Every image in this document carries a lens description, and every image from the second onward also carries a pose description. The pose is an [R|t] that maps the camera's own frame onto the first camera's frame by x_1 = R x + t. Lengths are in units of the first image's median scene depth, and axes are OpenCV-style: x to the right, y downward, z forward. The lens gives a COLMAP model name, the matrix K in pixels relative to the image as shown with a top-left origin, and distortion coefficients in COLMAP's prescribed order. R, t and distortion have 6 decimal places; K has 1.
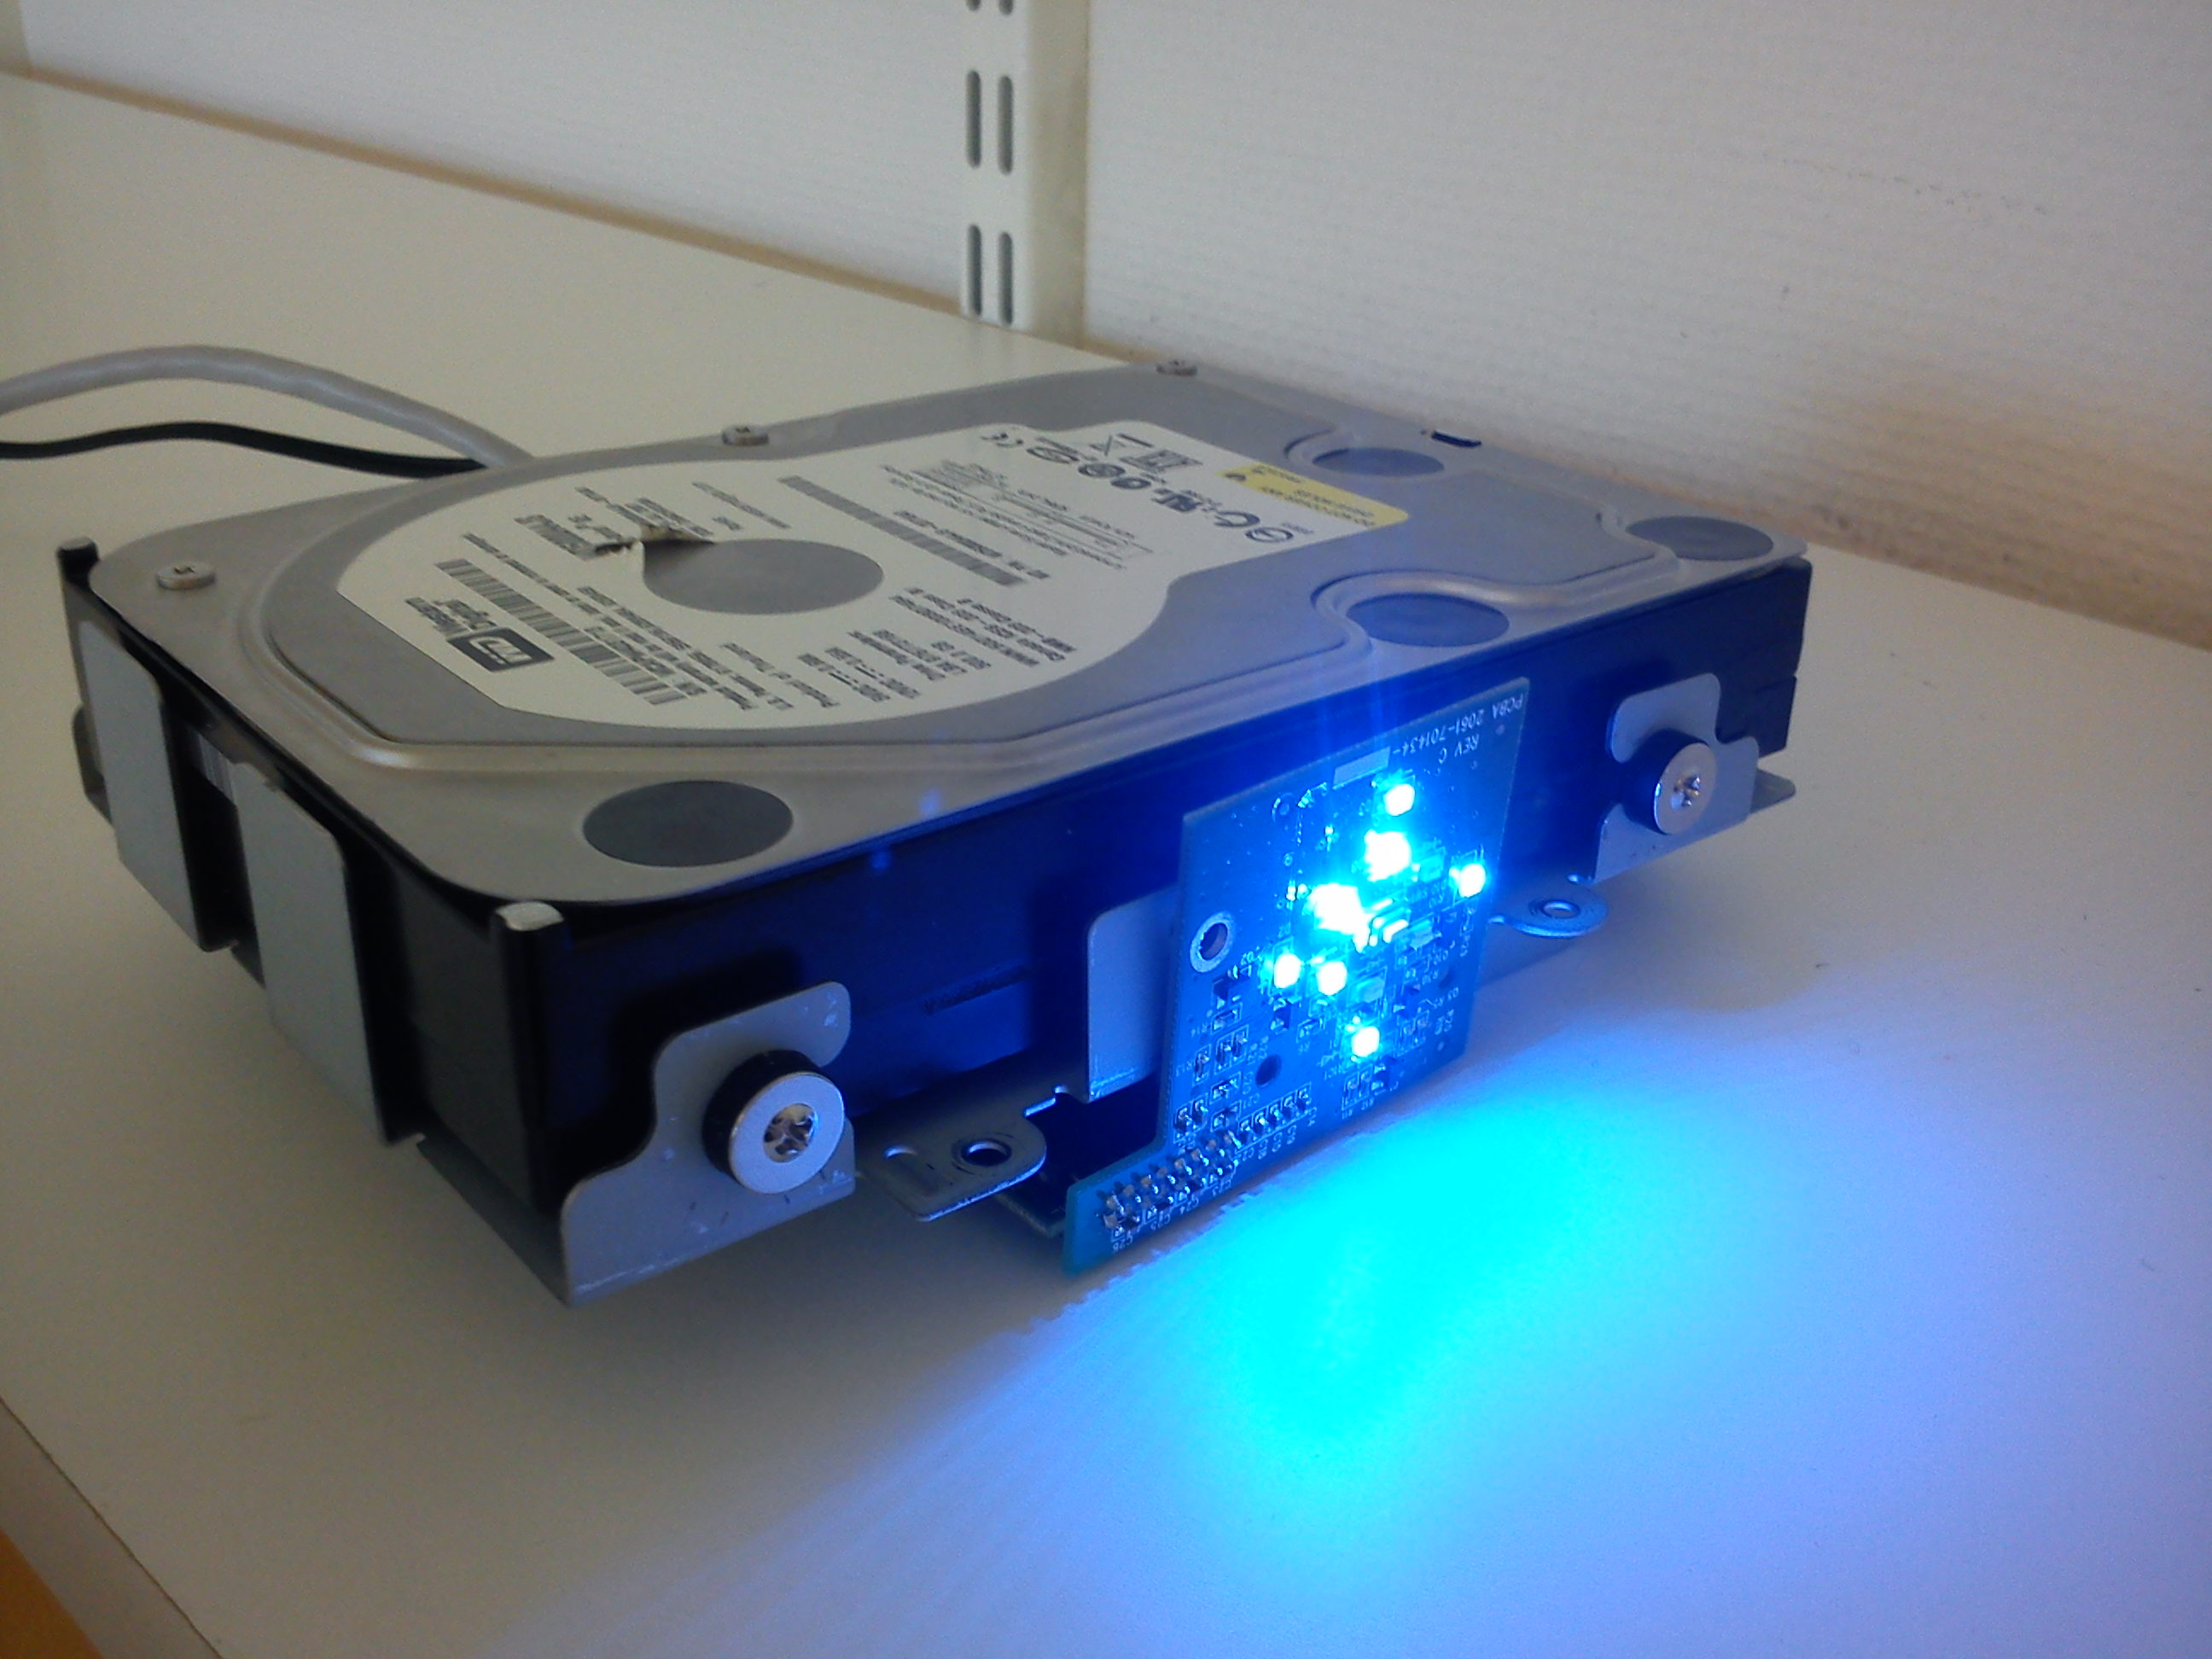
lens RADIAL K [[2220.9, 0, 1126.3], [0, 2220.9, 818.5], [0, 0, 1]] dist [0.102255, 0.000000]
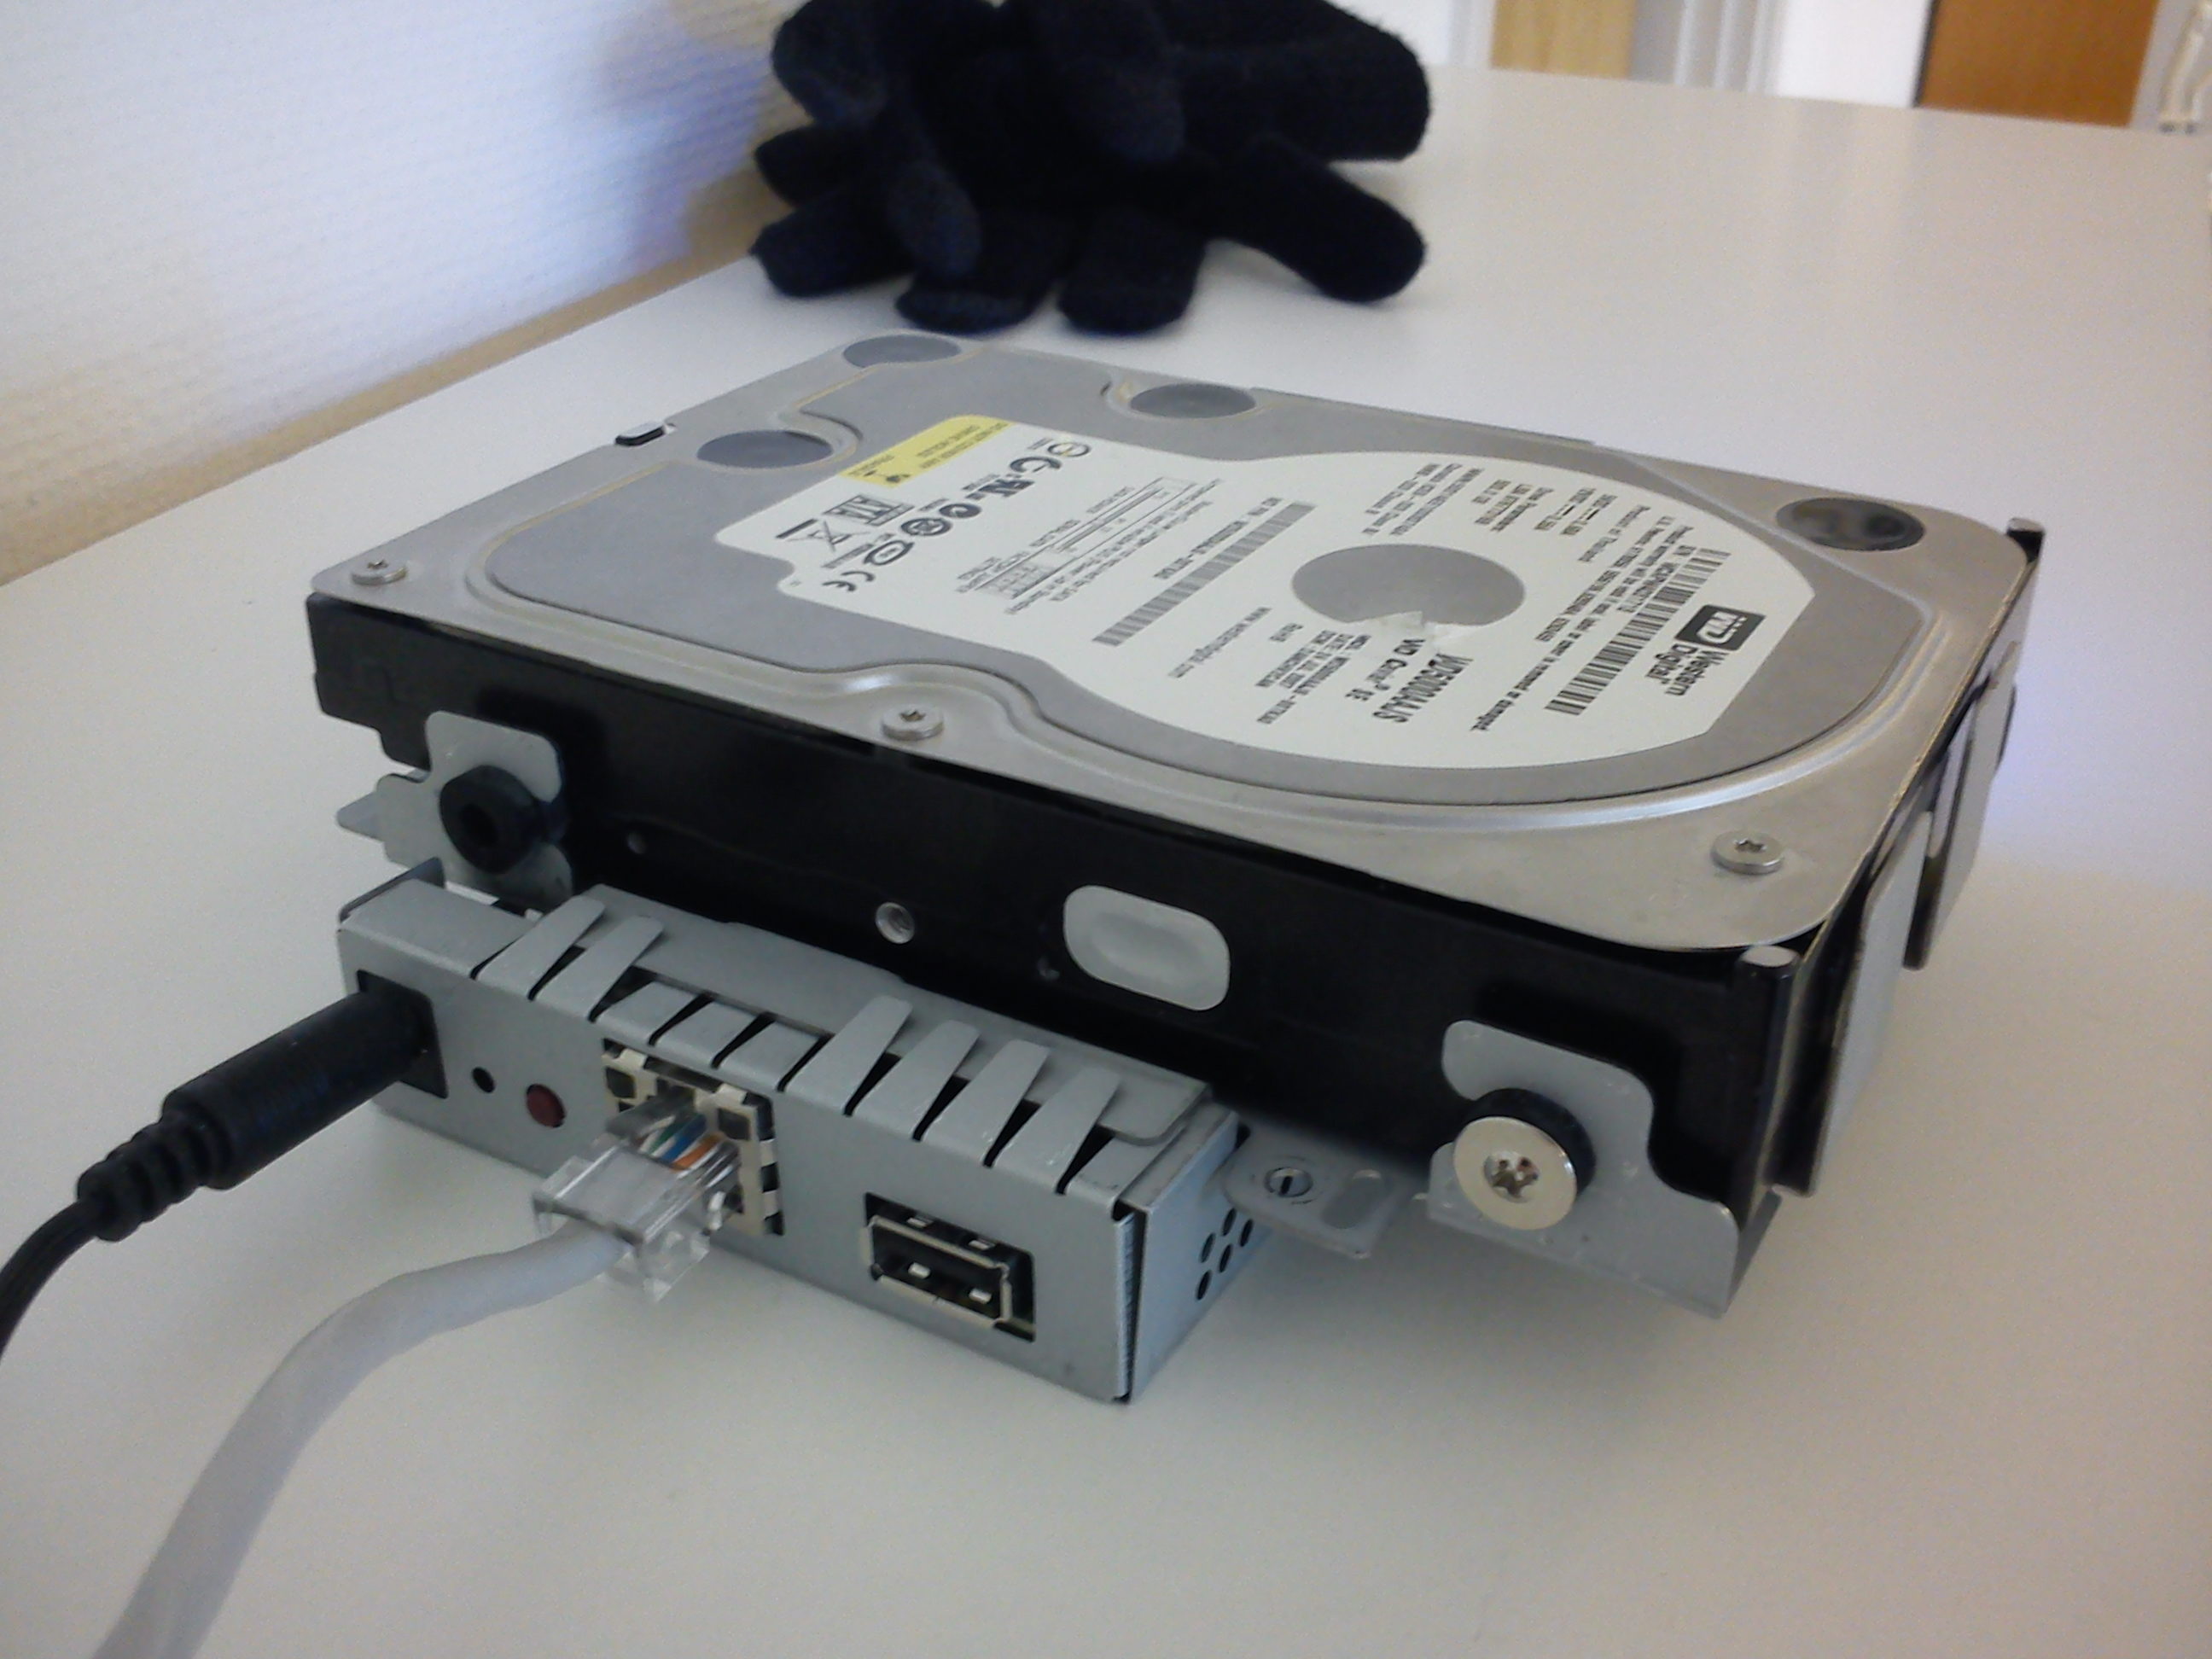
lens RADIAL K [[2220.9, 0, 1123.9], [0, 2220.9, 841.6], [0, 0, 1]] dist [0.102255, 0.000000]
pose [[-0.354007, -0.477422, 0.804206, -0.984982], [0.385557, 0.708920, 0.590575, -0.673791], [-0.852071, 0.519135, -0.066889, 1.239655]]
